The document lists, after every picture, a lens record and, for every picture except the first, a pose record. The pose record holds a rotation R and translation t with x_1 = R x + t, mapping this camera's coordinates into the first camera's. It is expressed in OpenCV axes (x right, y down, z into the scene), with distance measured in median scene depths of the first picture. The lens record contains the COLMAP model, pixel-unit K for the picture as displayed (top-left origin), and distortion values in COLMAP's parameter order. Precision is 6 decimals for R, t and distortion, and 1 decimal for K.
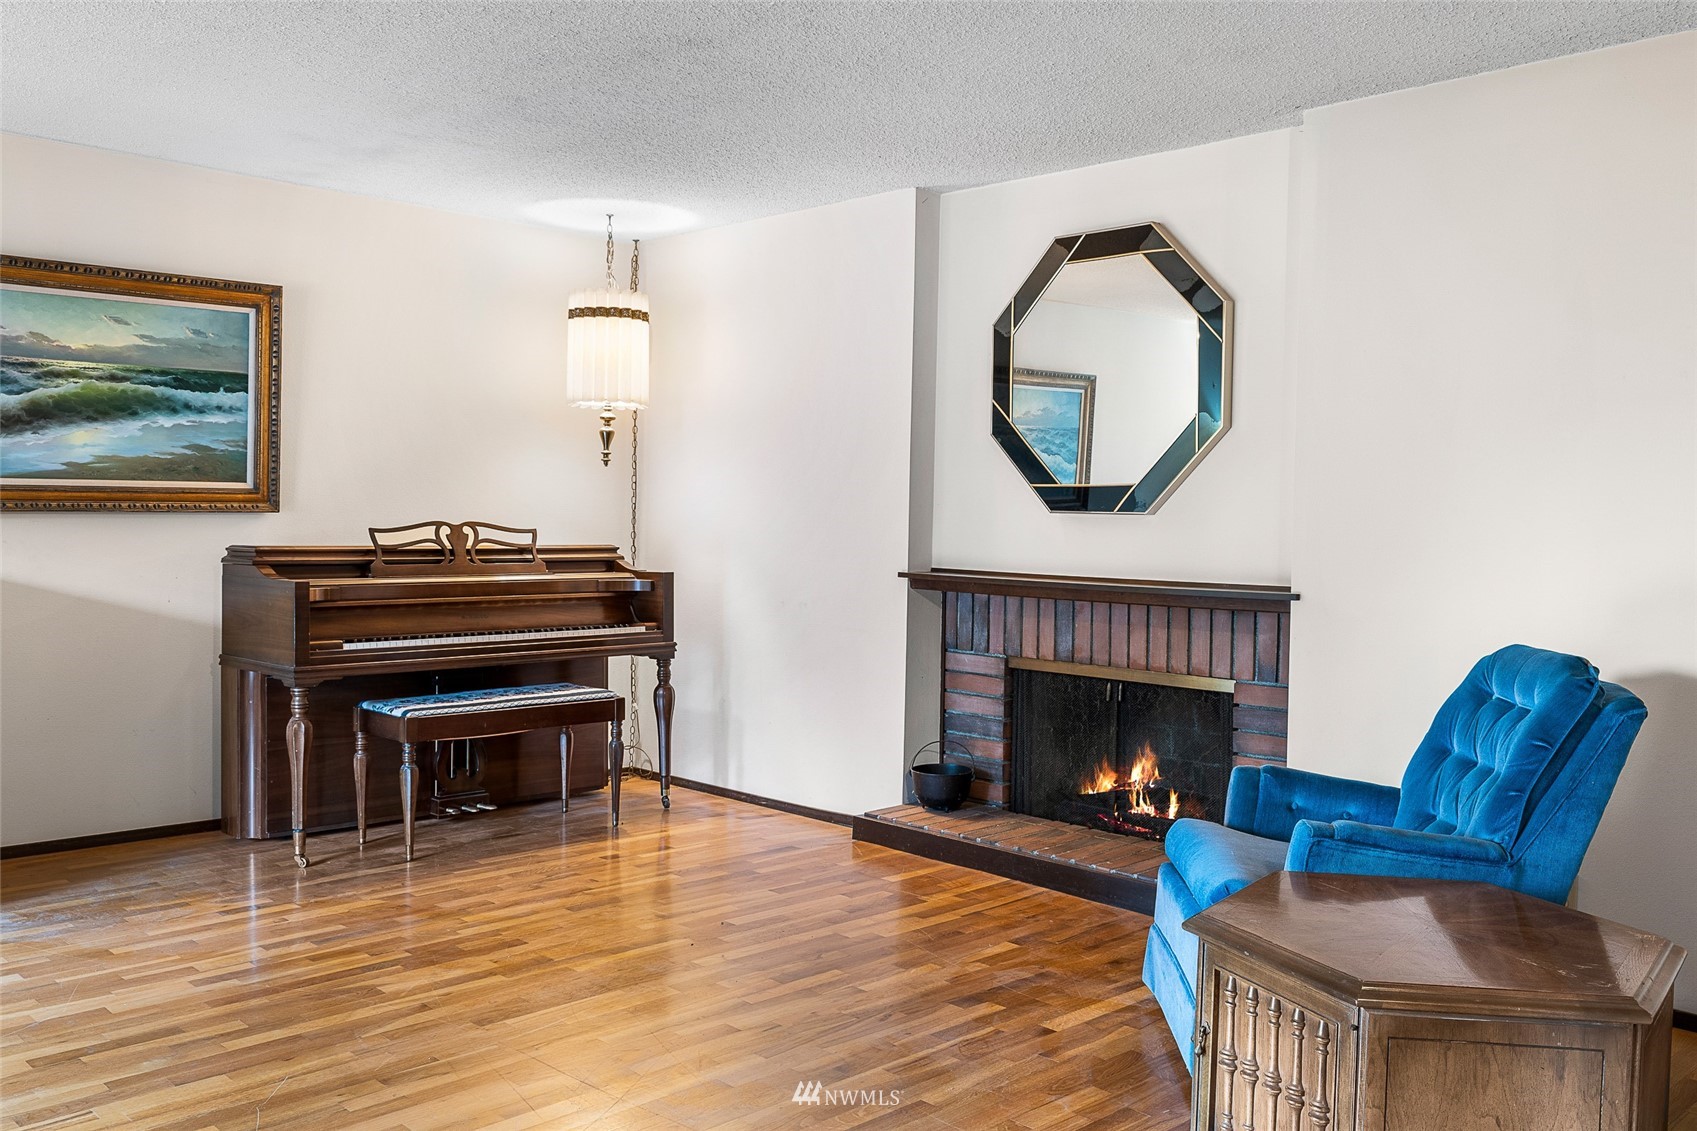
lens RADIAL K [[1465.4, 0, 869.2], [0, 1465.4, 571.2], [0, 0, 1]] dist [0.002403, -0.010499]
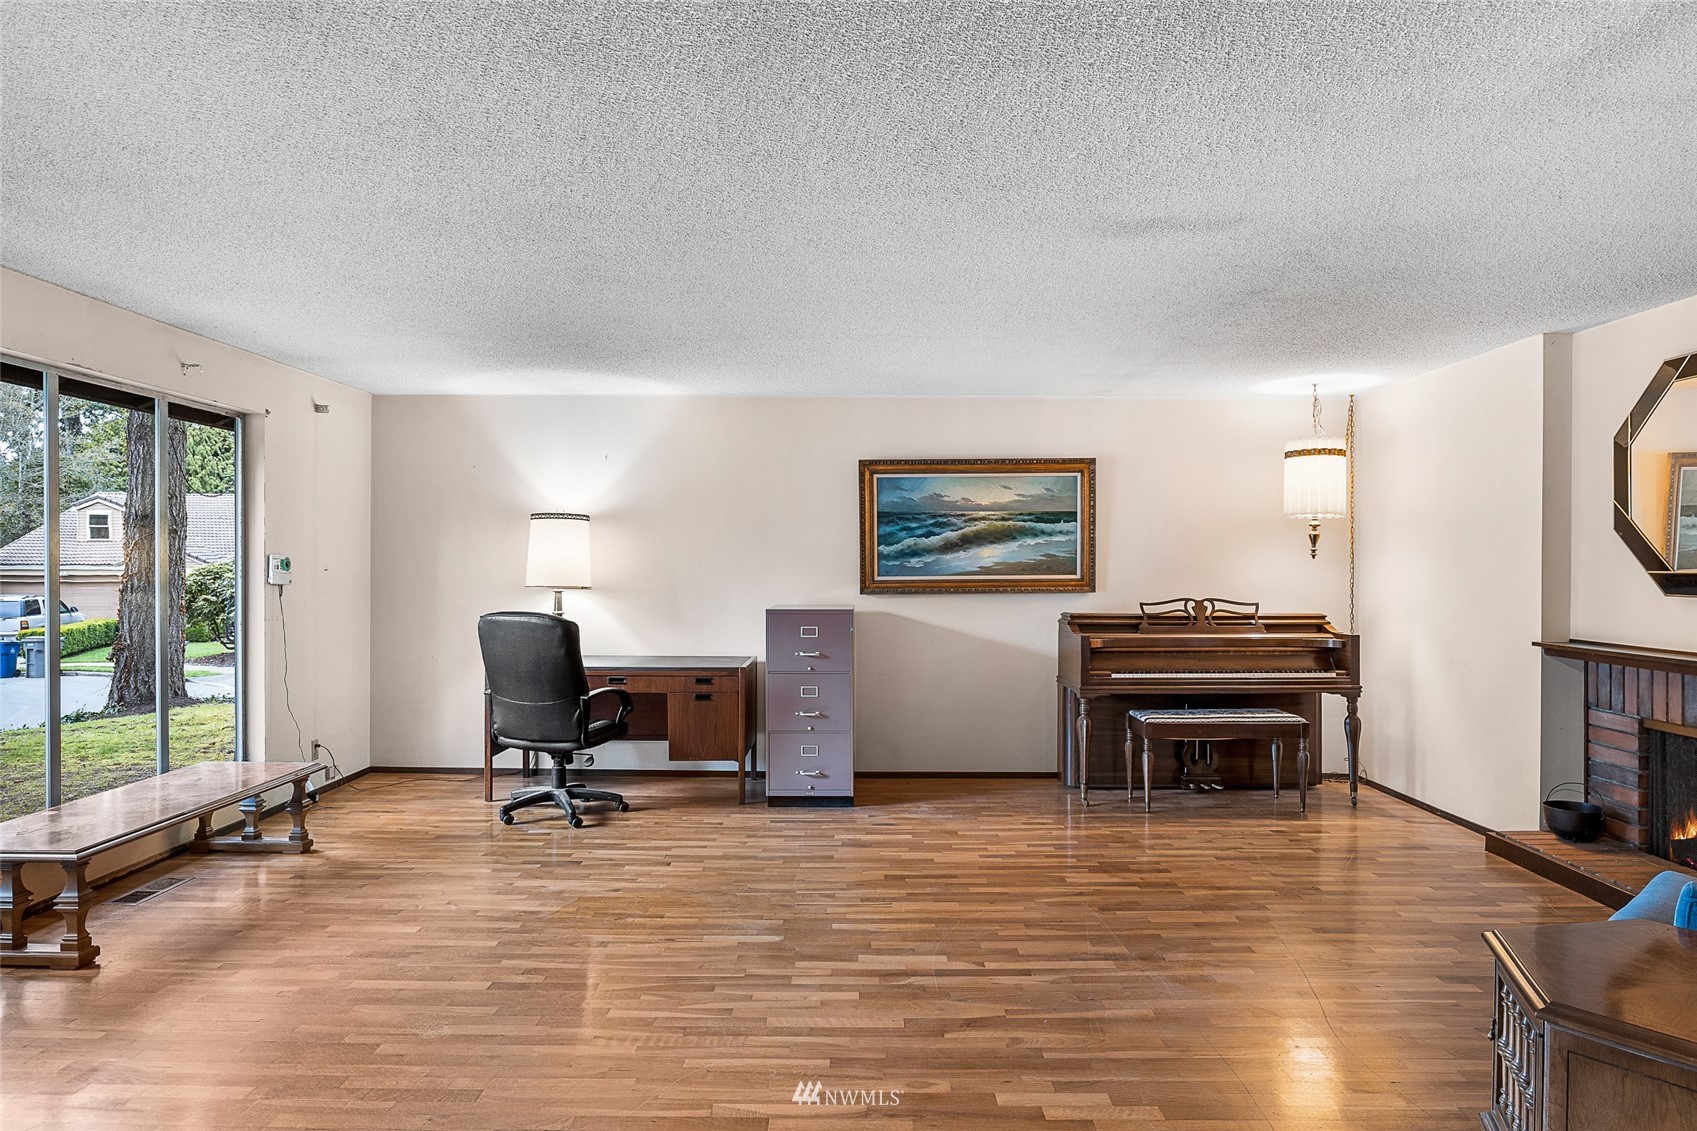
lens RADIAL K [[1017.0, 0, 835.5], [0, 1017.0, 571.6], [0, 0, 1]] dist [-0.031704, 0.015352]
pose [[0.698765, -0.011431, -0.715260, 0.222896], [-0.018039, 0.999273, -0.033592, -0.019929], [0.715124, 0.036375, 0.698050, -0.021289]]
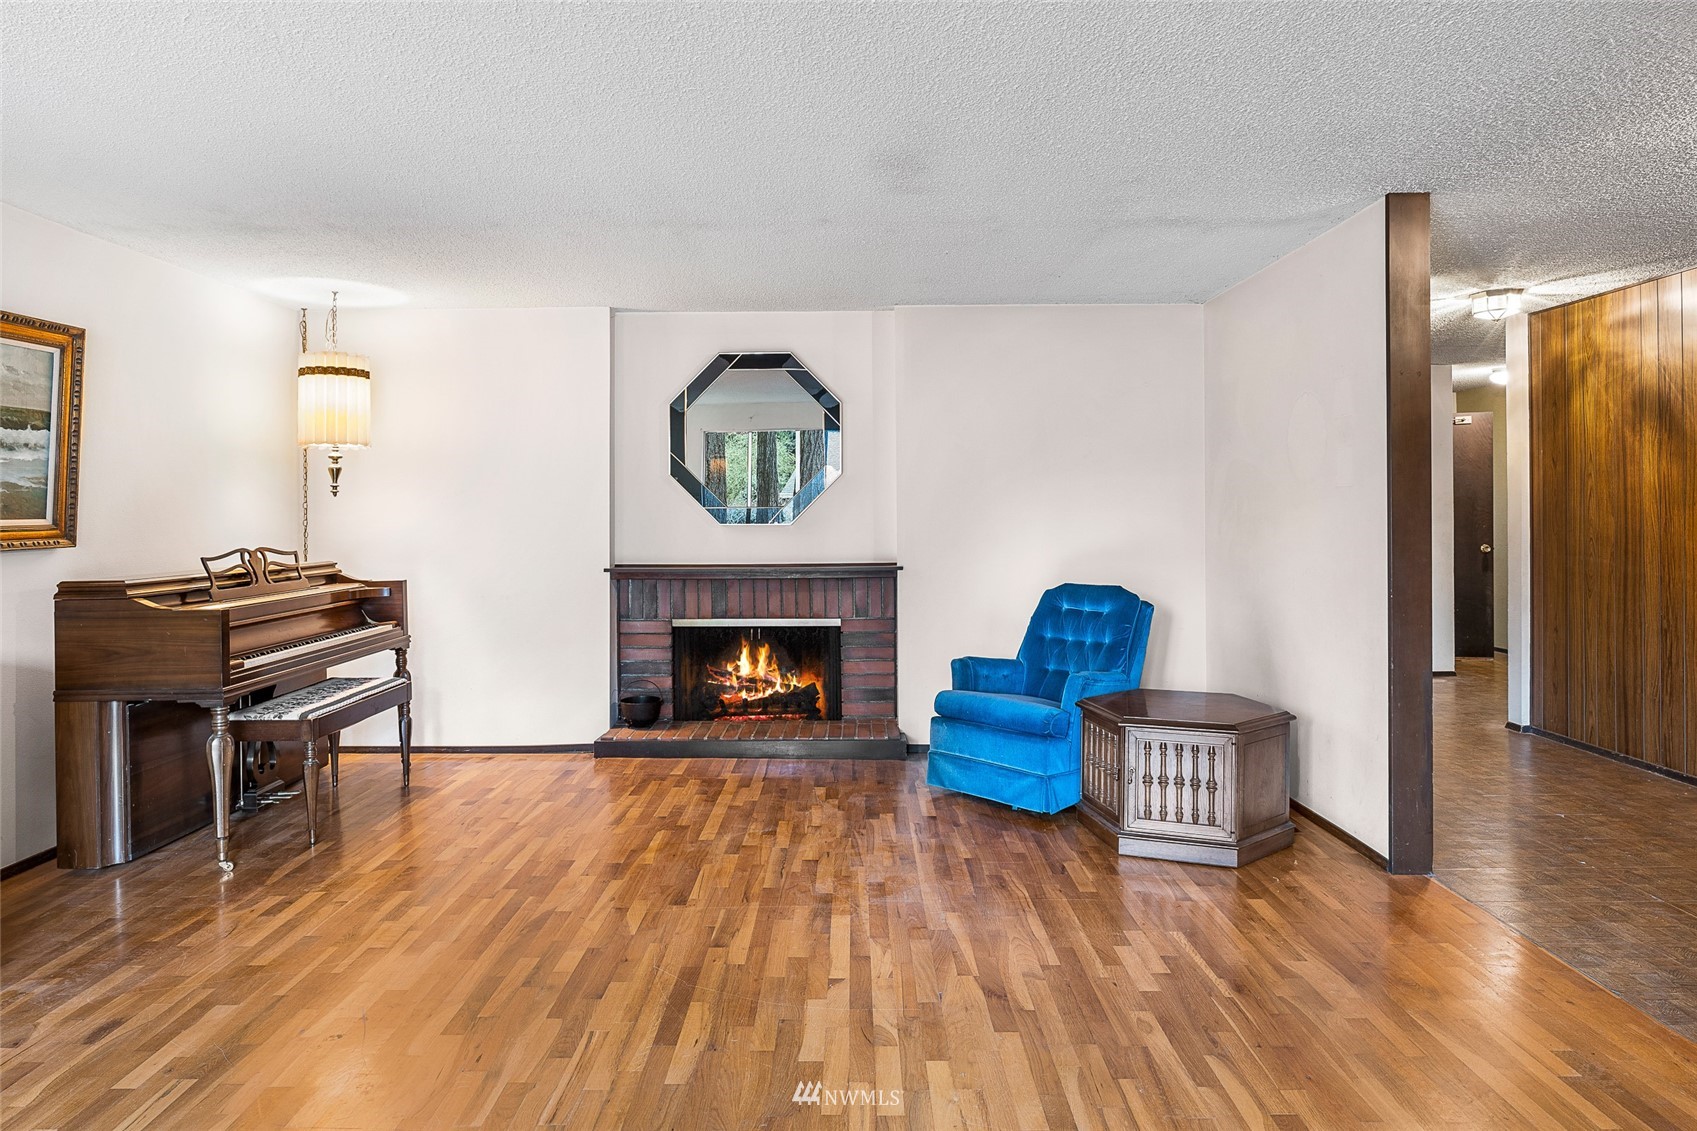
lens RADIAL K [[1017.0, 0, 873.1], [0, 1017.0, 511.7], [0, 0, 1]] dist [-0.031704, 0.015352]
pose [[0.695801, -0.020762, 0.717934, -0.528137], [0.046117, 0.998811, -0.015811, -0.028378], [-0.716752, 0.044110, 0.695931, 0.110416]]
